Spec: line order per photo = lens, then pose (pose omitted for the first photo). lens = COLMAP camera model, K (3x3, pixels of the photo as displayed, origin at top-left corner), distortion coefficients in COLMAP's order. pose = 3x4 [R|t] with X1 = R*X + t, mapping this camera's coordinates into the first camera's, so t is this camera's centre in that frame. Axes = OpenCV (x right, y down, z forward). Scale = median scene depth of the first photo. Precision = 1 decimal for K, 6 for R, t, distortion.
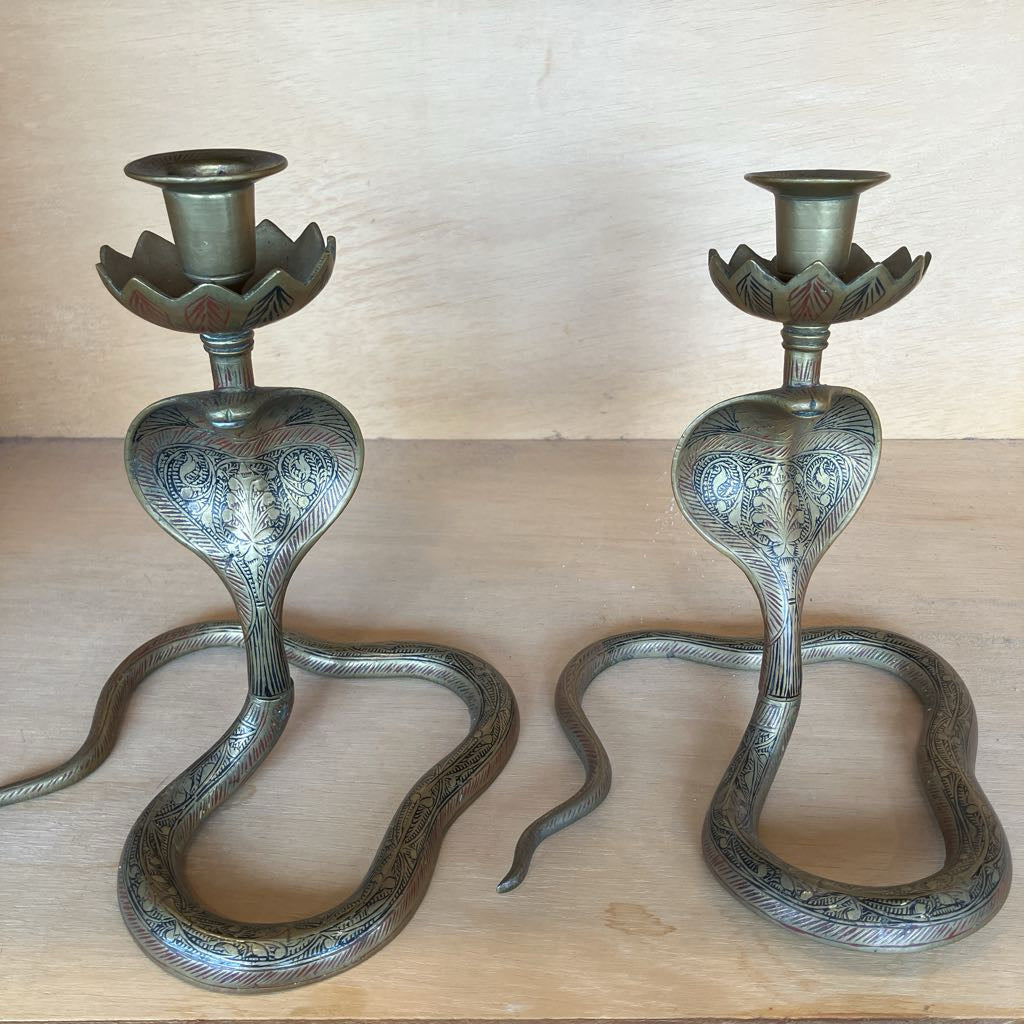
lens RADIAL K [[1154.4, 0, 513.8], [0, 1154.4, 507.5], [0, 0, 1]] dist [-0.001347, 0.003802]
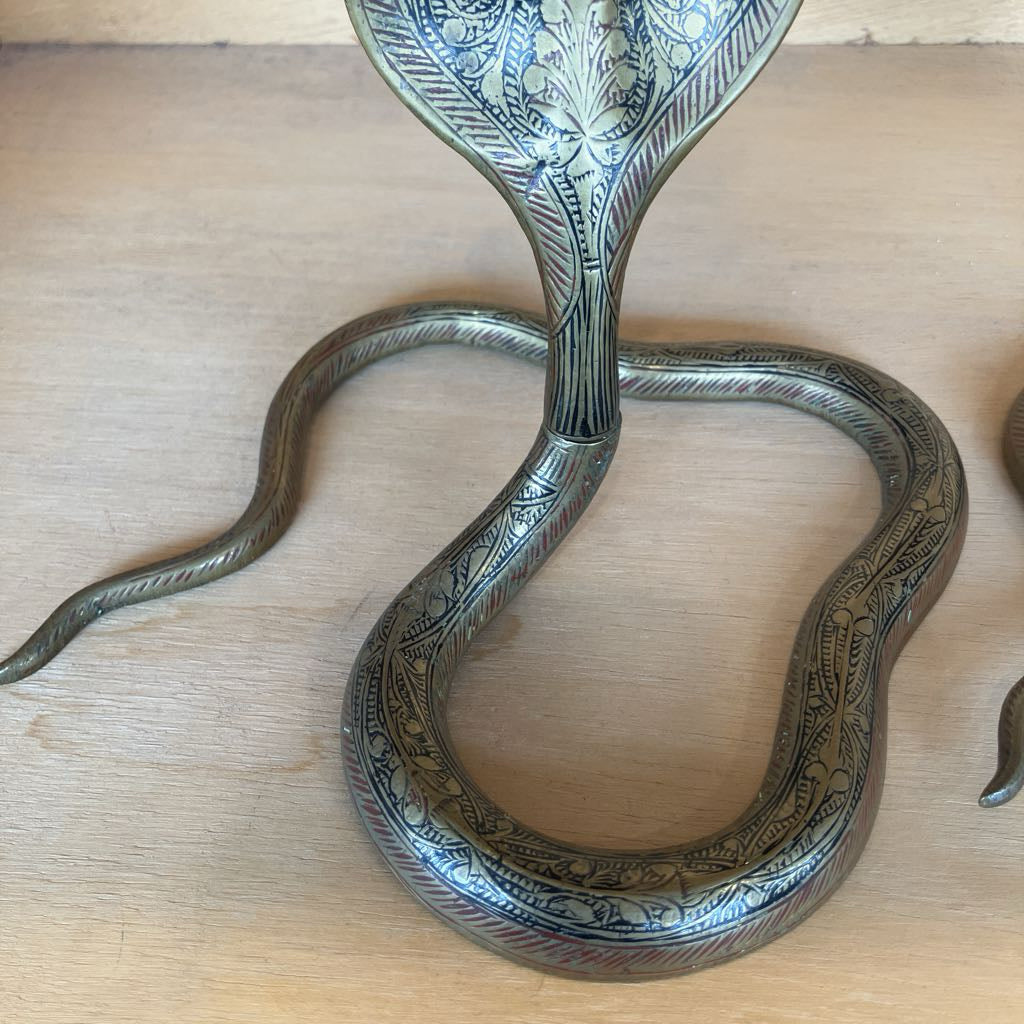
lens RADIAL K [[1116.7, 0, 512.0], [0, 1116.7, 512.0], [0, 0, 1]] dist [-0.004489, -0.017879]
pose [[0.999516, 0.010113, -0.029412, -0.165540], [-0.001799, 0.962873, 0.269948, 0.030633], [0.031050, -0.269764, 0.962426, 0.373517]]
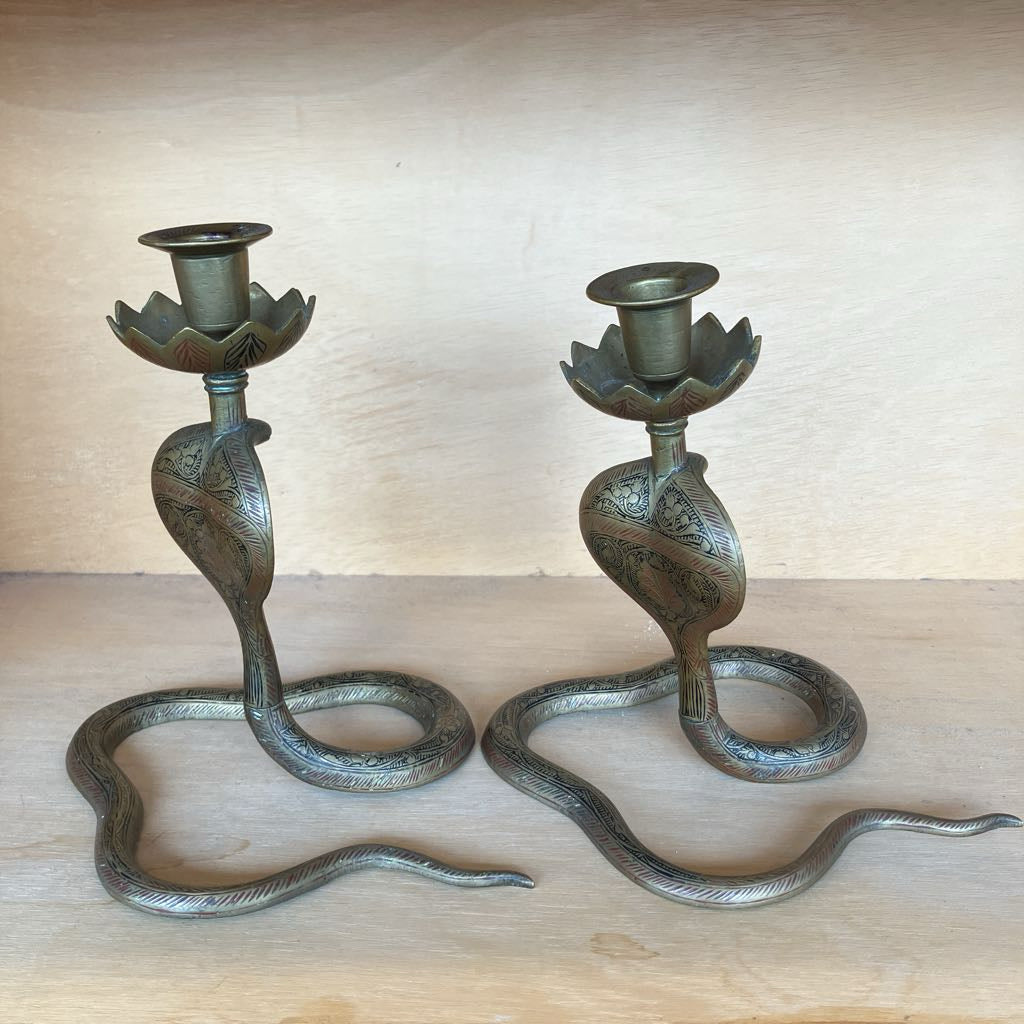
lens RADIAL K [[1160.2, 0, 518.7], [0, 1160.2, 505.2], [0, 0, 1]] dist [0.014605, -0.004572]
pose [[0.999772, 0.006542, 0.020313, -0.005557], [-0.001559, 0.971705, -0.236191, 0.152398], [-0.021284, 0.236106, 0.971494, -0.062782]]
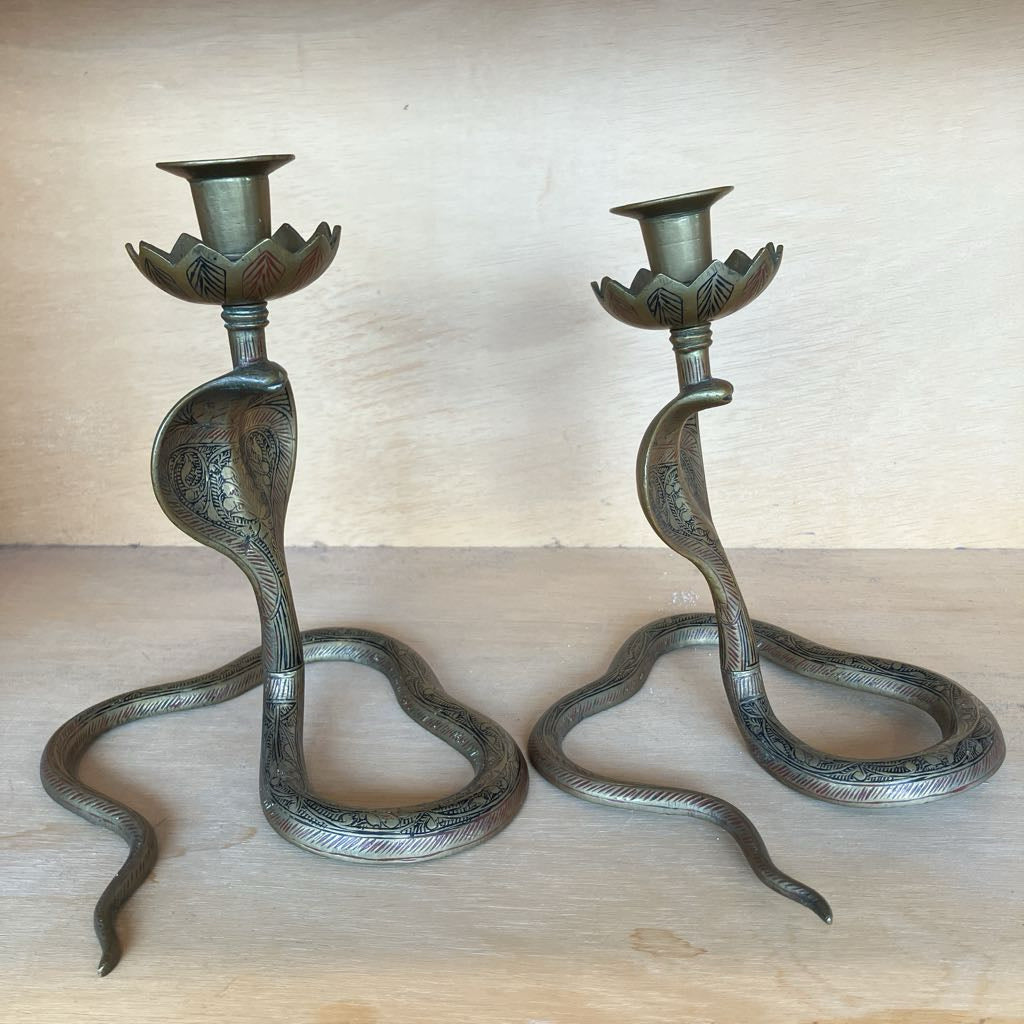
lens RADIAL K [[1157.1, 0, 512.3], [0, 1157.1, 507.4], [0, 0, 1]] dist [0.012253, 0.006939]
pose [[0.999787, 0.002357, 0.020527, -0.025785], [0.002150, 0.976206, -0.216835, 0.149019], [-0.020550, 0.216833, 0.975992, 0.004651]]
